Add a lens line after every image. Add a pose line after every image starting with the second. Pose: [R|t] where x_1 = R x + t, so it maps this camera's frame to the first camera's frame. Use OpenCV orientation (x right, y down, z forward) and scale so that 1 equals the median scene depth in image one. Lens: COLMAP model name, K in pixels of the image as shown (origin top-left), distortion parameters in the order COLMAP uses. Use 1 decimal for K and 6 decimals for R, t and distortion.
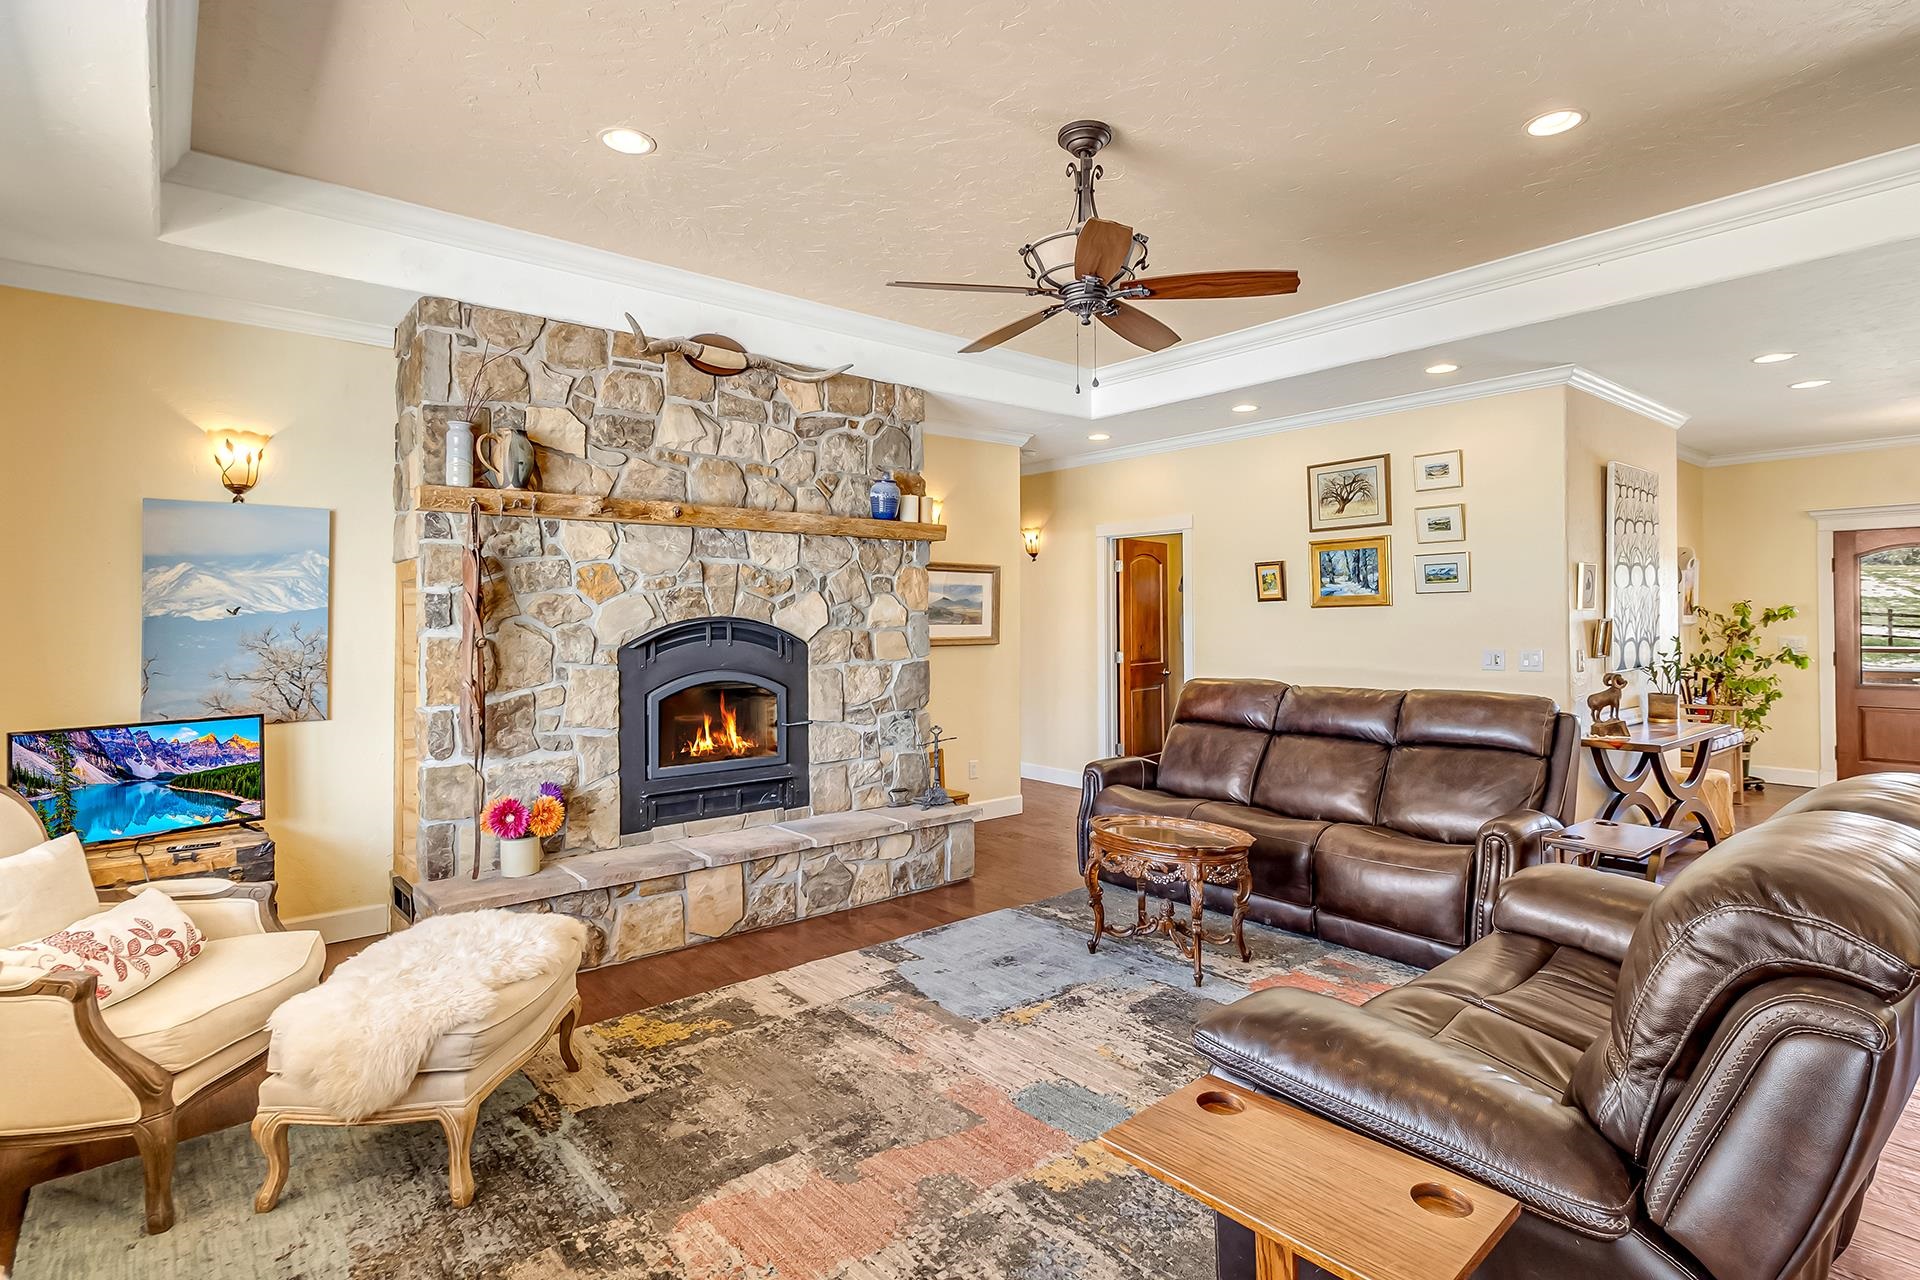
lens RADIAL K [[944.8, 0, 962.1], [0, 944.8, 606.1], [0, 0, 1]] dist [0.002766, 0.000621]
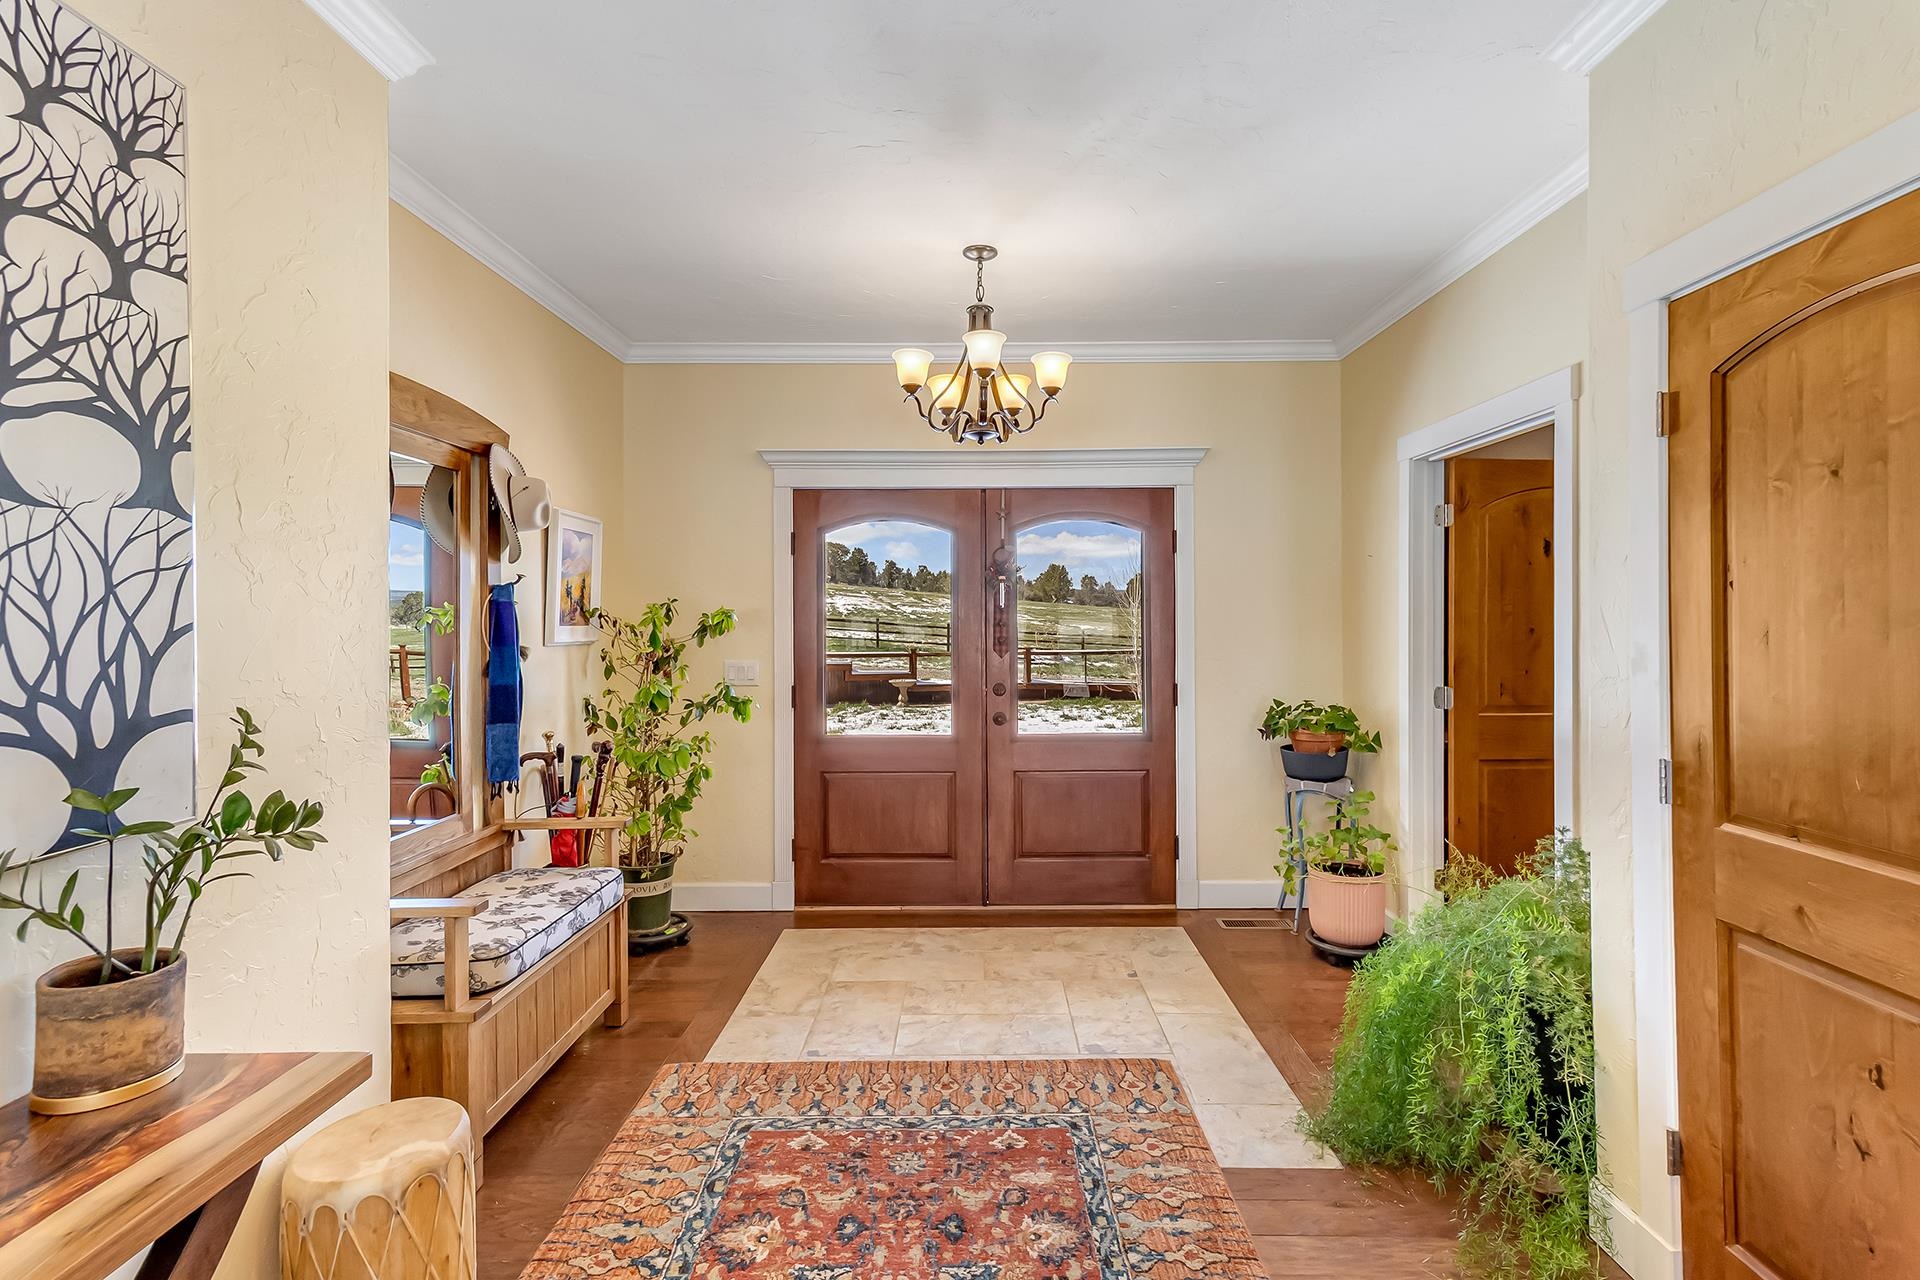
lens RADIAL K [[954.2, 0, 965.1], [0, 954.2, 628.3], [0, 0, 1]] dist [0.004823, 0.001019]
pose [[0.648830, -0.000577, 0.760933, 0.523407], [-0.012271, 0.999862, 0.011222, 0.002838], [-0.760835, -0.016618, 0.648733, 0.515648]]
